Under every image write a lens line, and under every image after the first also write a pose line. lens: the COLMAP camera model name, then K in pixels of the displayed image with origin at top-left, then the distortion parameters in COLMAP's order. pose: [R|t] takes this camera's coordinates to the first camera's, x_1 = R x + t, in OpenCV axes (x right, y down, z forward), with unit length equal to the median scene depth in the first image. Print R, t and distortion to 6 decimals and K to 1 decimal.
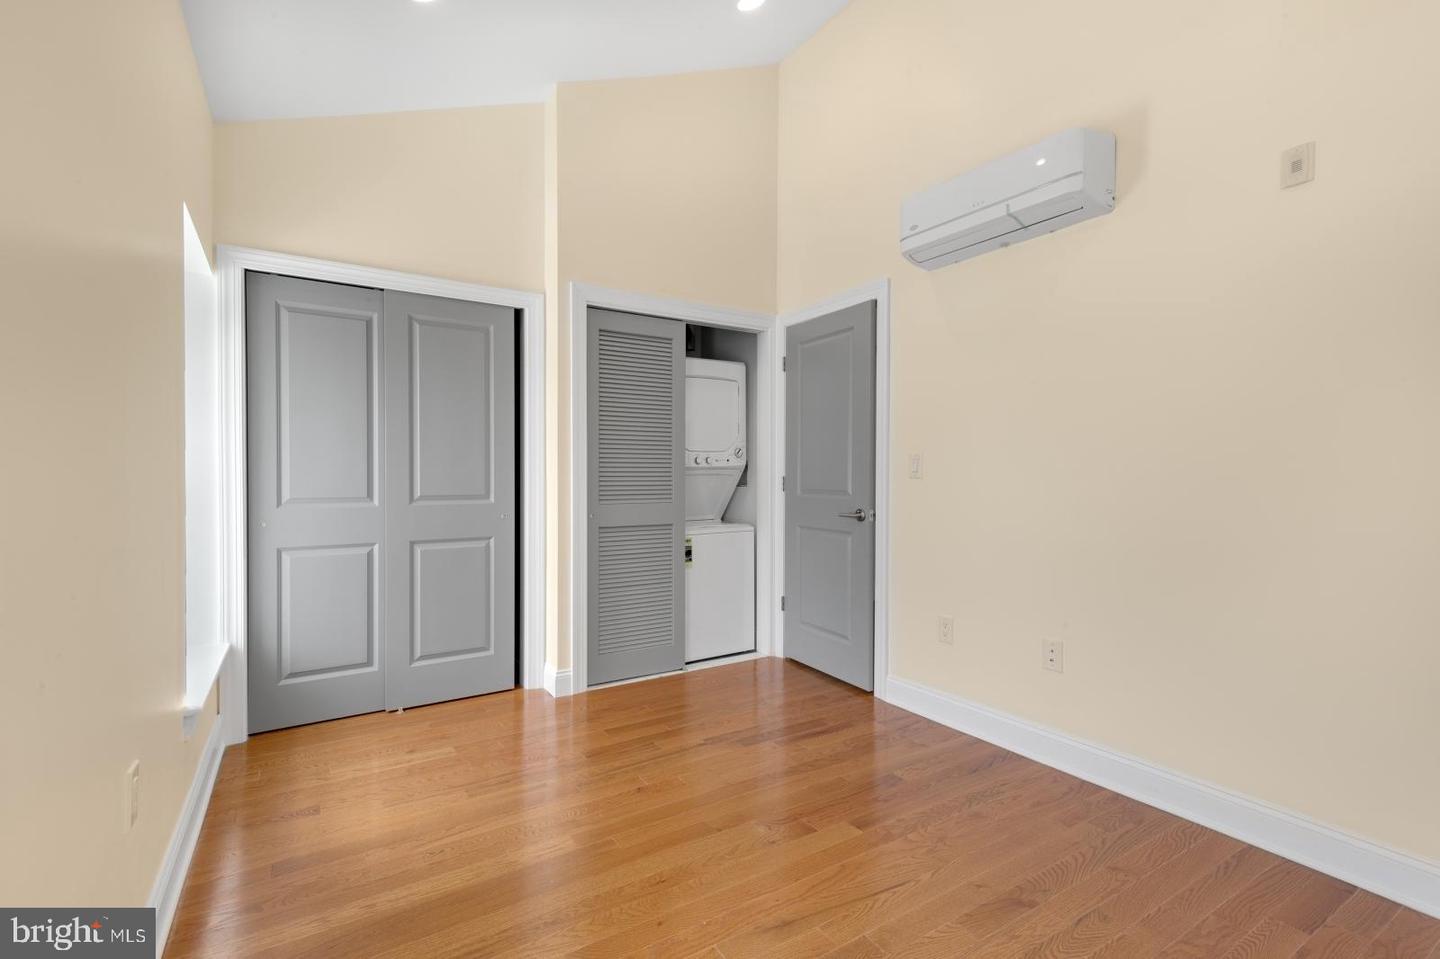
lens RADIAL K [[659.8, 0, 714.6], [0, 659.8, 486.5], [0, 0, 1]] dist [0.001106, -0.000309]
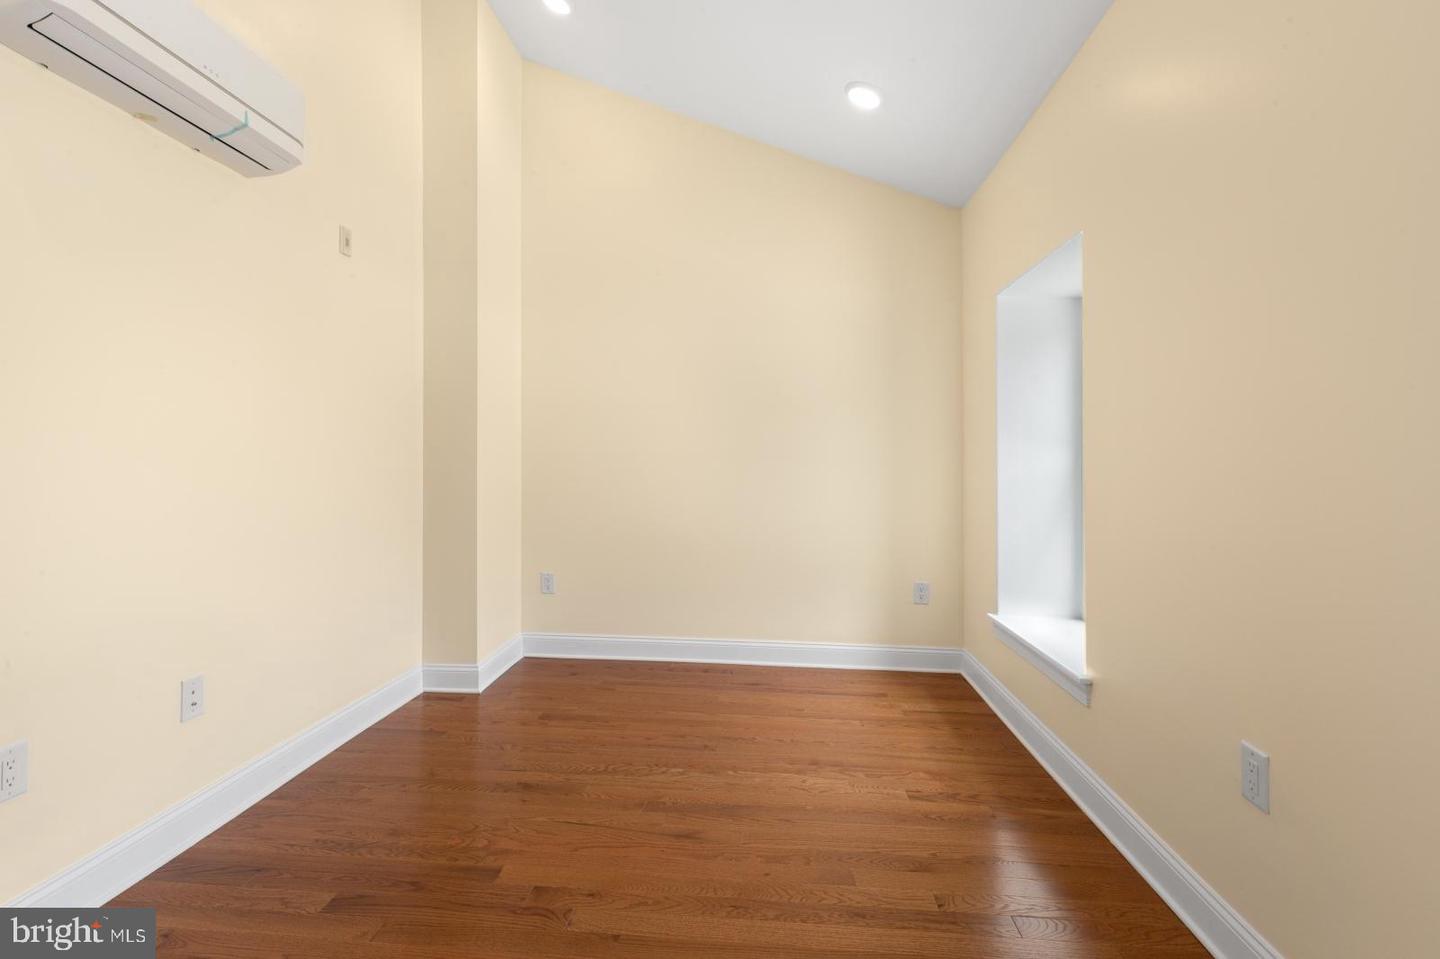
lens RADIAL K [[686.9, 0, 702.7], [0, 686.9, 464.4], [0, 0, 1]] dist [0.015724, 0.000184]
pose [[-0.789695, -0.002993, 0.613493, -0.620476], [0.007685, 0.999861, 0.014770, -0.033388], [-0.613452, 0.016379, -0.789562, 1.736567]]
